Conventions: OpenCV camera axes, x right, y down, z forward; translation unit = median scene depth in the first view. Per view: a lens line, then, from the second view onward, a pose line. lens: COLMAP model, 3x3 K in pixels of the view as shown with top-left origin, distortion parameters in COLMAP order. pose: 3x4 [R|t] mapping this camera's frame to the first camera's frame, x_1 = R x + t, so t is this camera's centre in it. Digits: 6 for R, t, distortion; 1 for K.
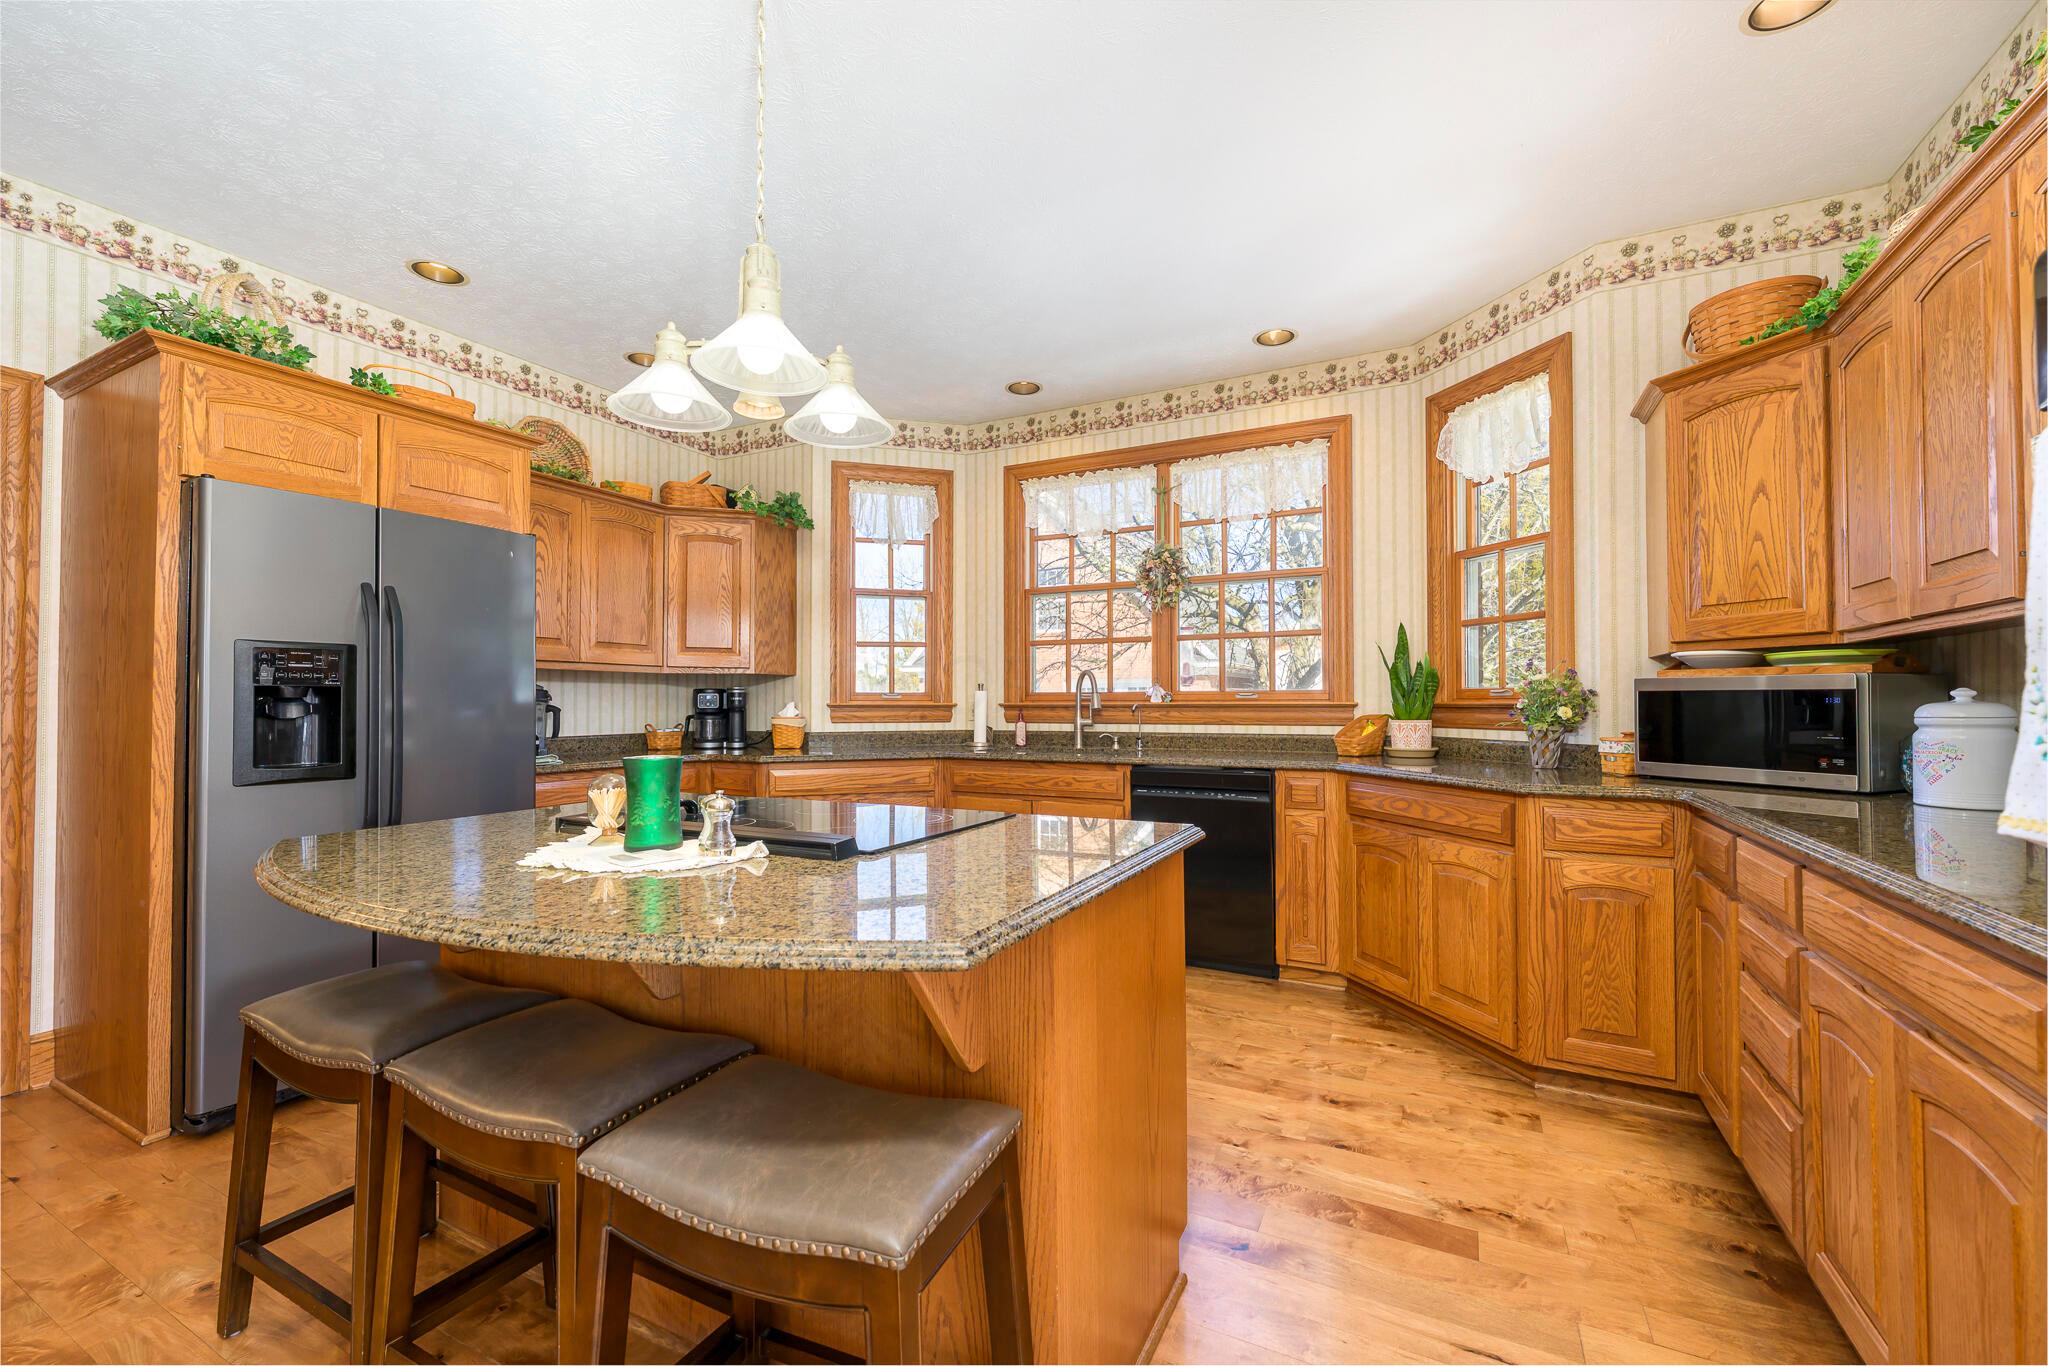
lens RADIAL K [[849.0, 0, 1017.0], [0, 849.0, 688.9], [0, 0, 1]] dist [-0.036502, 0.000193]
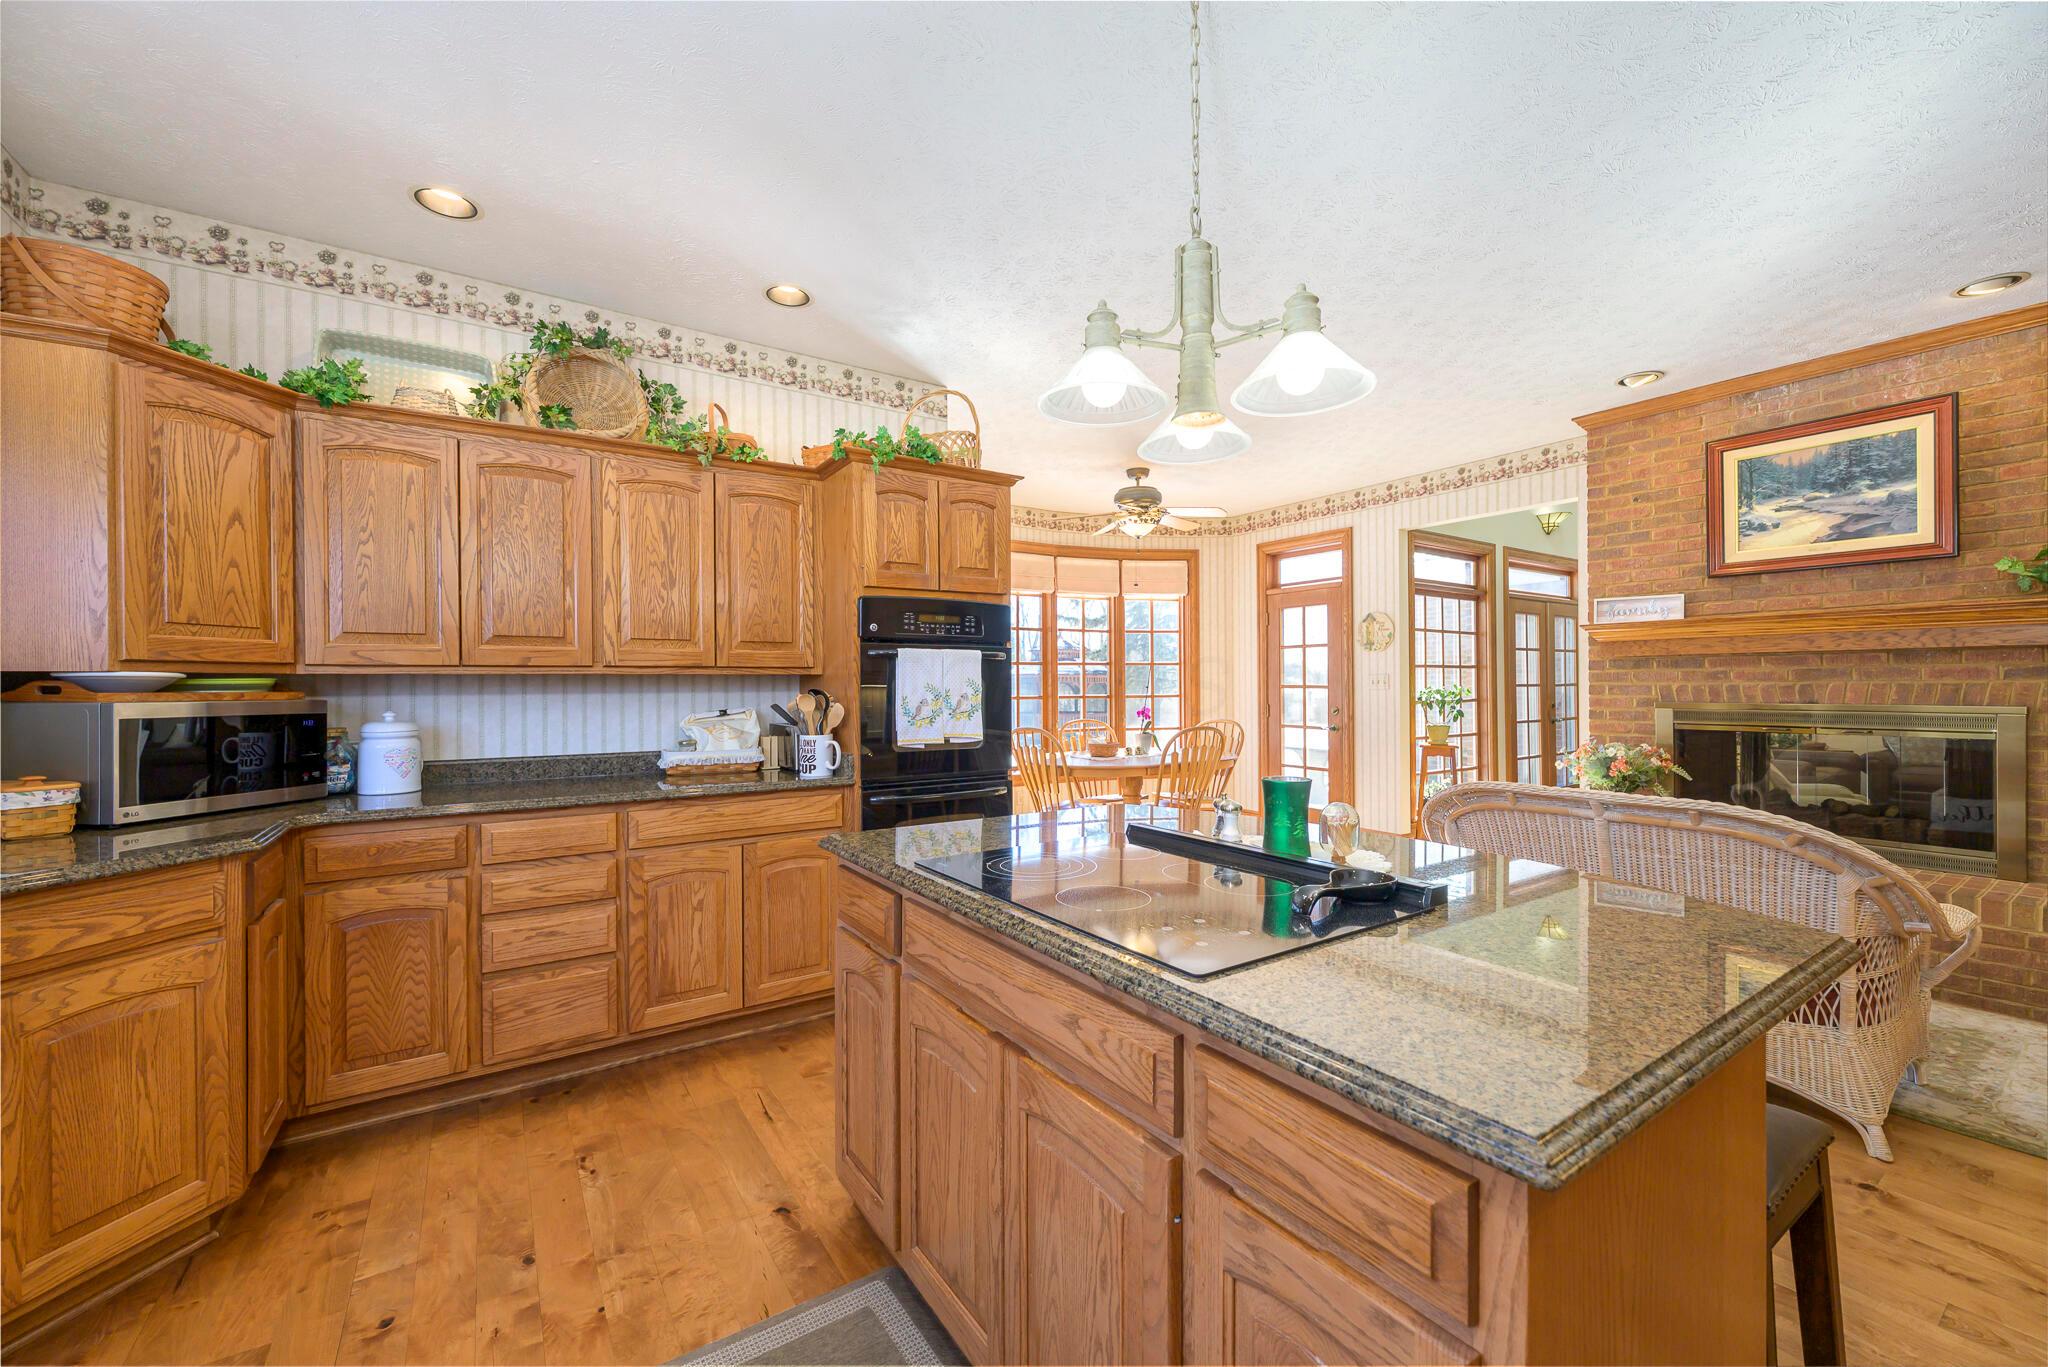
lens RADIAL K [[812.8, 0, 1025.8], [0, 812.8, 681.5], [0, 0, 1]] dist [0.001229, 0.000471]
pose [[0.865186, -0.008368, -0.501381, 0.364607], [0.009467, 0.999955, -0.000353, -0.017877], [0.501362, -0.004442, 0.865226, 0.936953]]
